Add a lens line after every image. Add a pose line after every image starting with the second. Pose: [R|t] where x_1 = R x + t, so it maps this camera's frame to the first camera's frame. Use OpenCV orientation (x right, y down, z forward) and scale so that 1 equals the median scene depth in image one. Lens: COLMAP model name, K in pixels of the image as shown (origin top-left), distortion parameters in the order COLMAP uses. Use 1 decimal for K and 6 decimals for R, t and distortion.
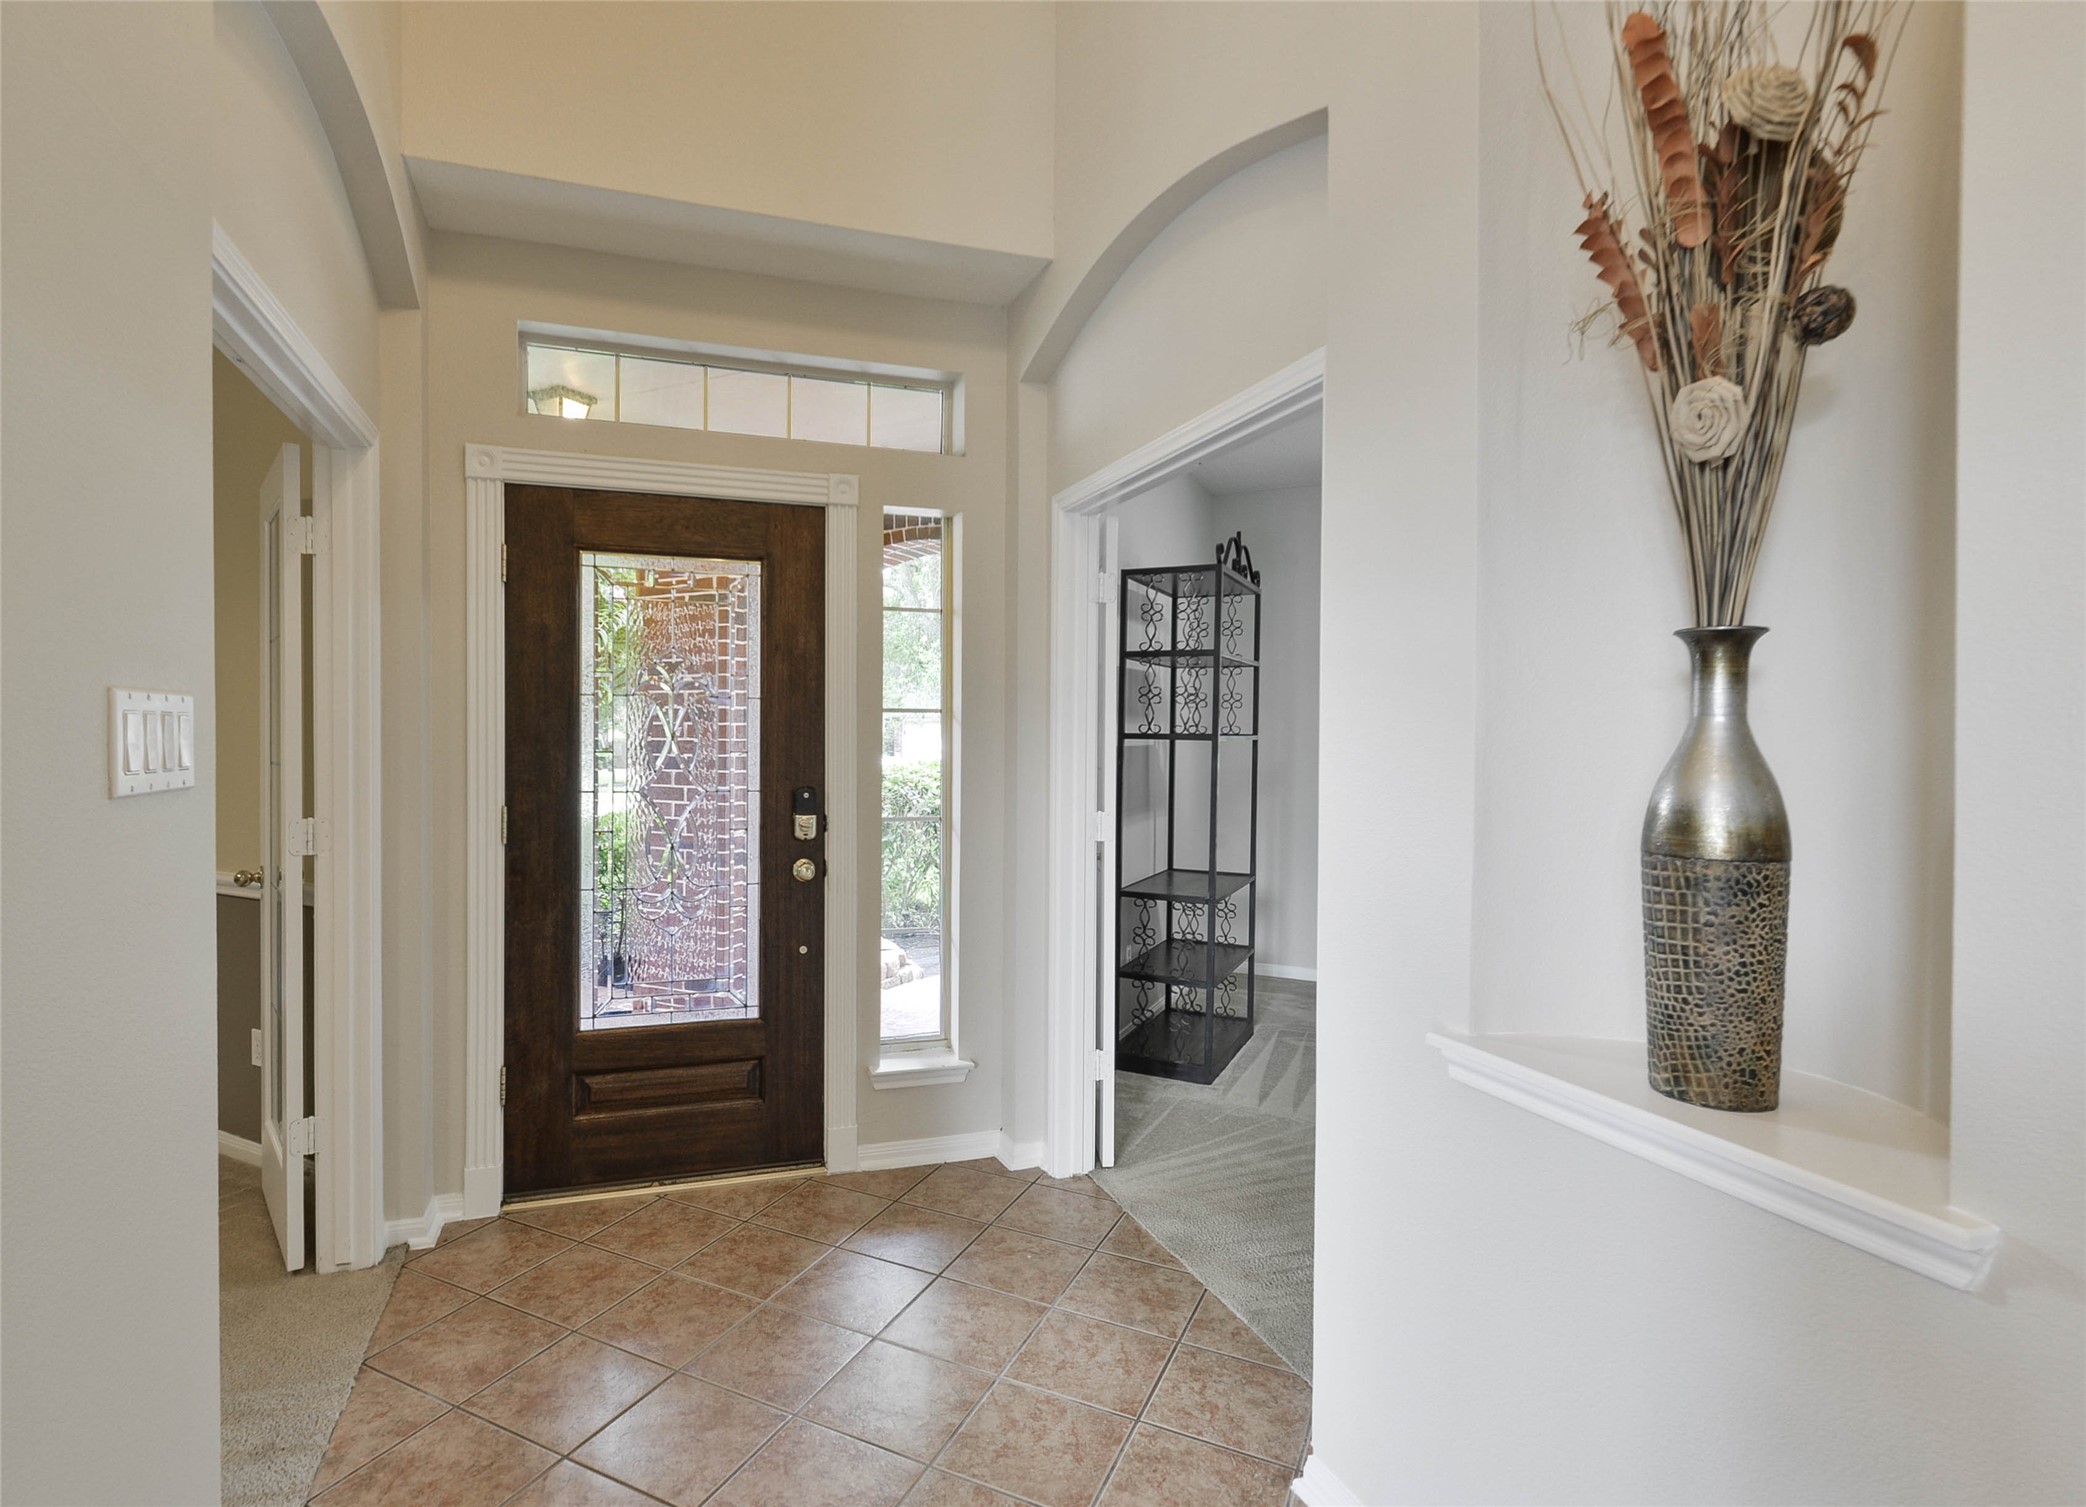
lens RADIAL K [[1046.5, 0, 955.5], [0, 1046.5, 753.6], [0, 0, 1]] dist [-0.000234, -0.000325]
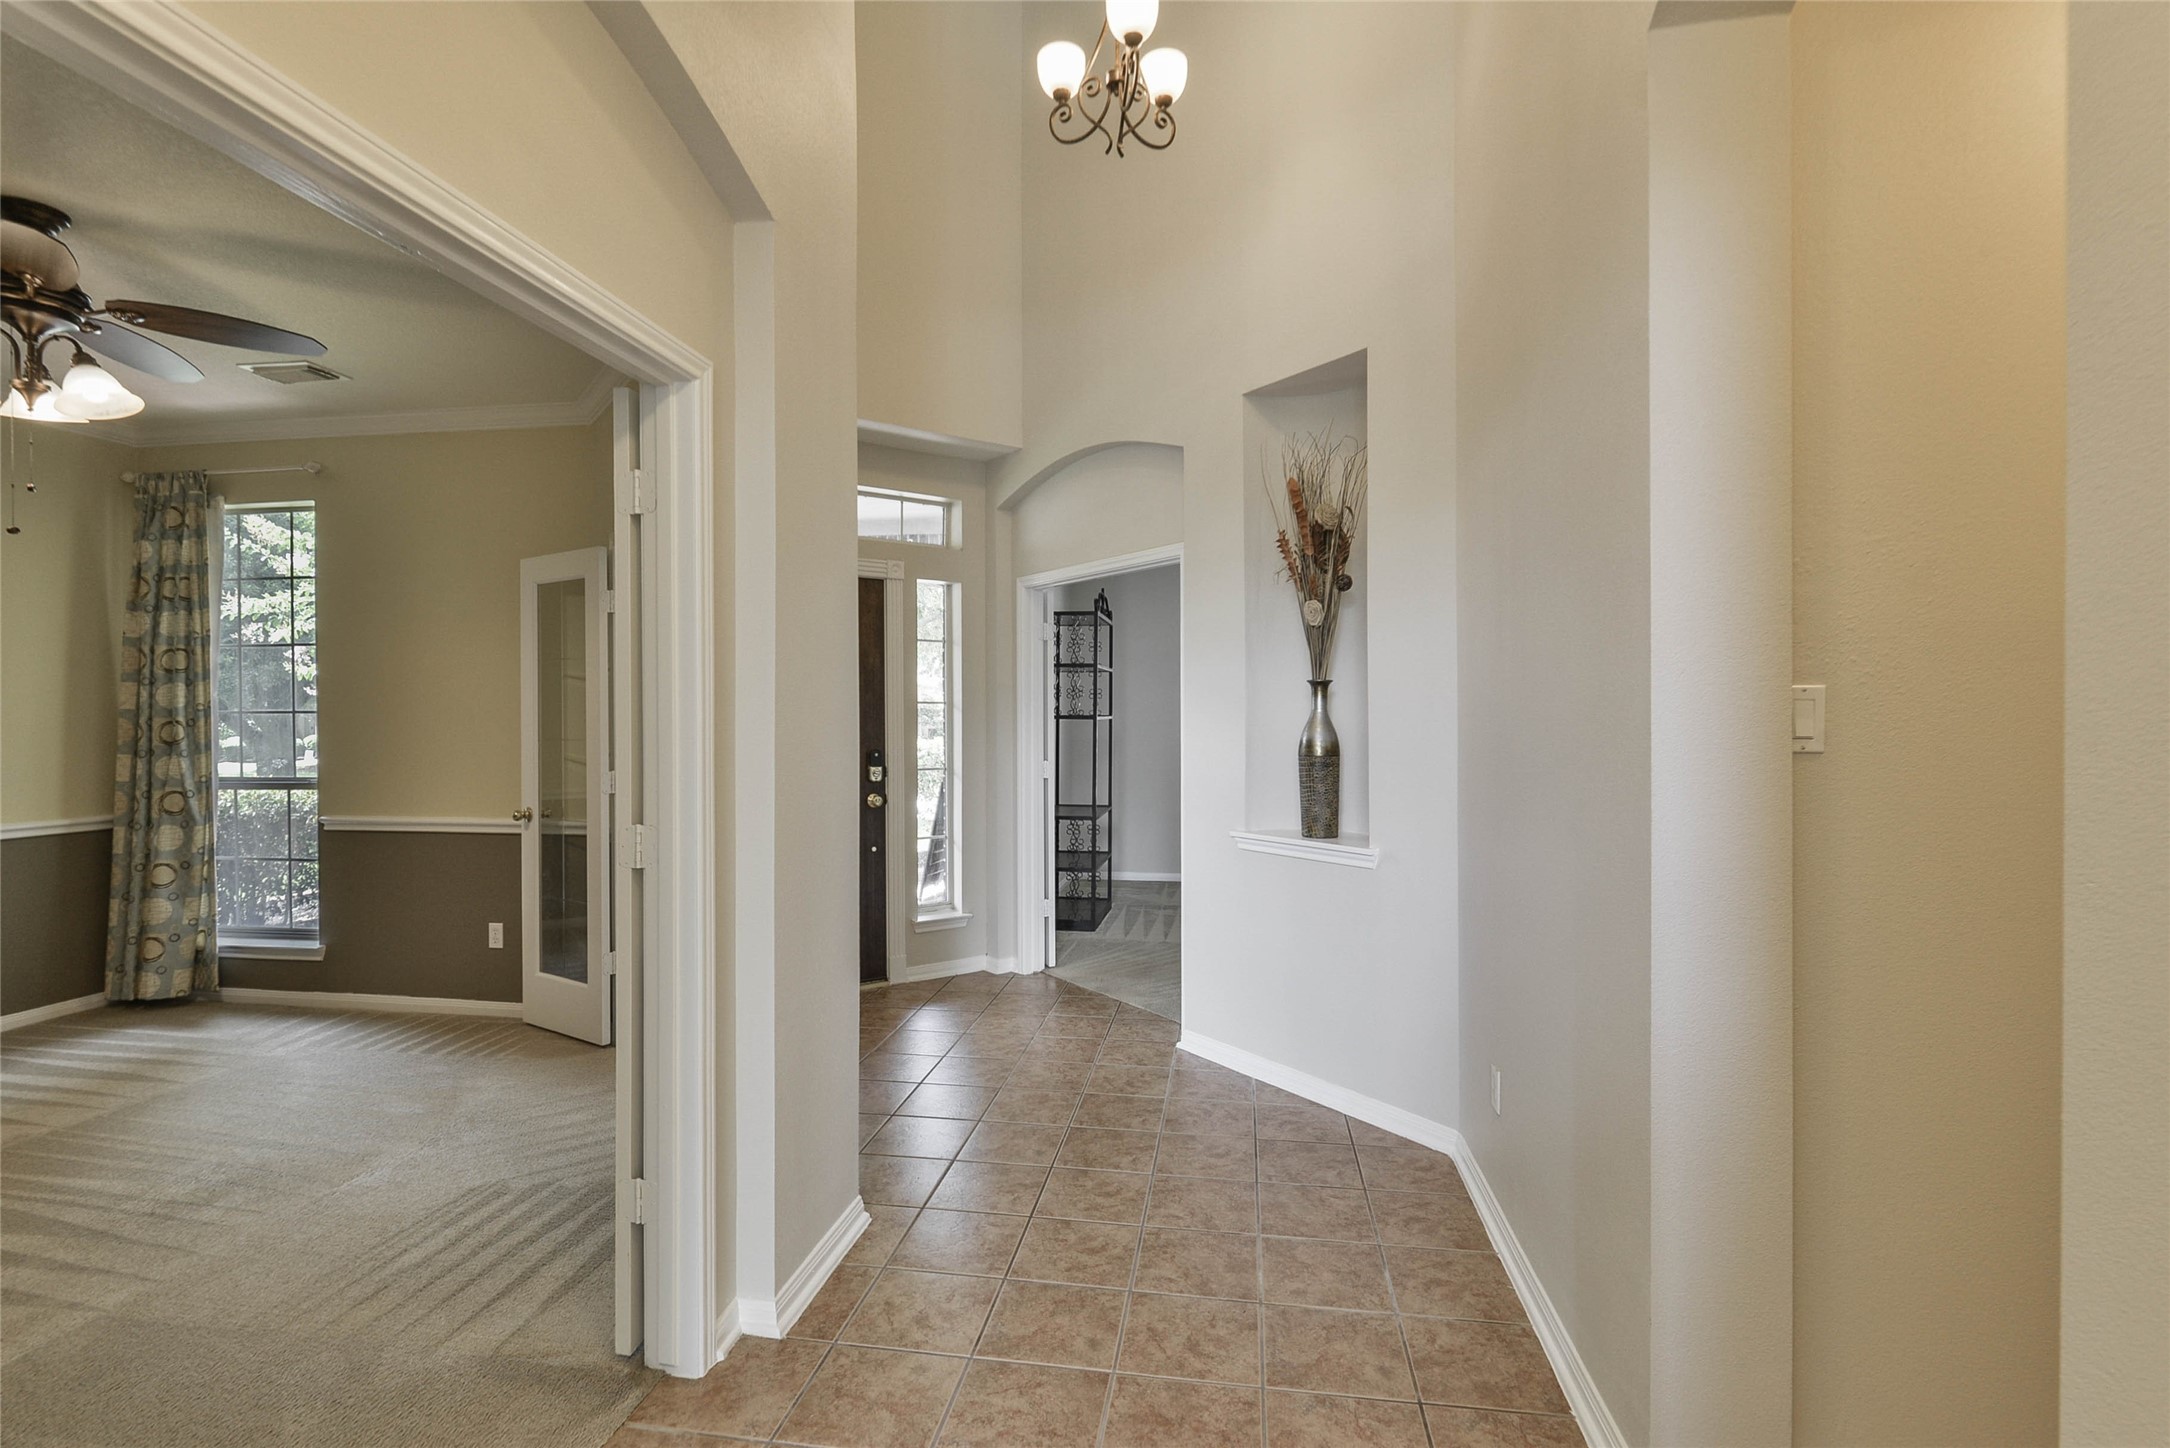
lens RADIAL K [[998.4, 0, 1085.0], [0, 998.4, 724.0], [0, 0, 1]] dist [0.000033, 0.000003]
pose [[0.950195, -0.011162, 0.311455, -0.442863], [0.014065, 0.999876, -0.007076, 0.009575], [-0.311338, 0.011104, 0.950234, -0.832866]]
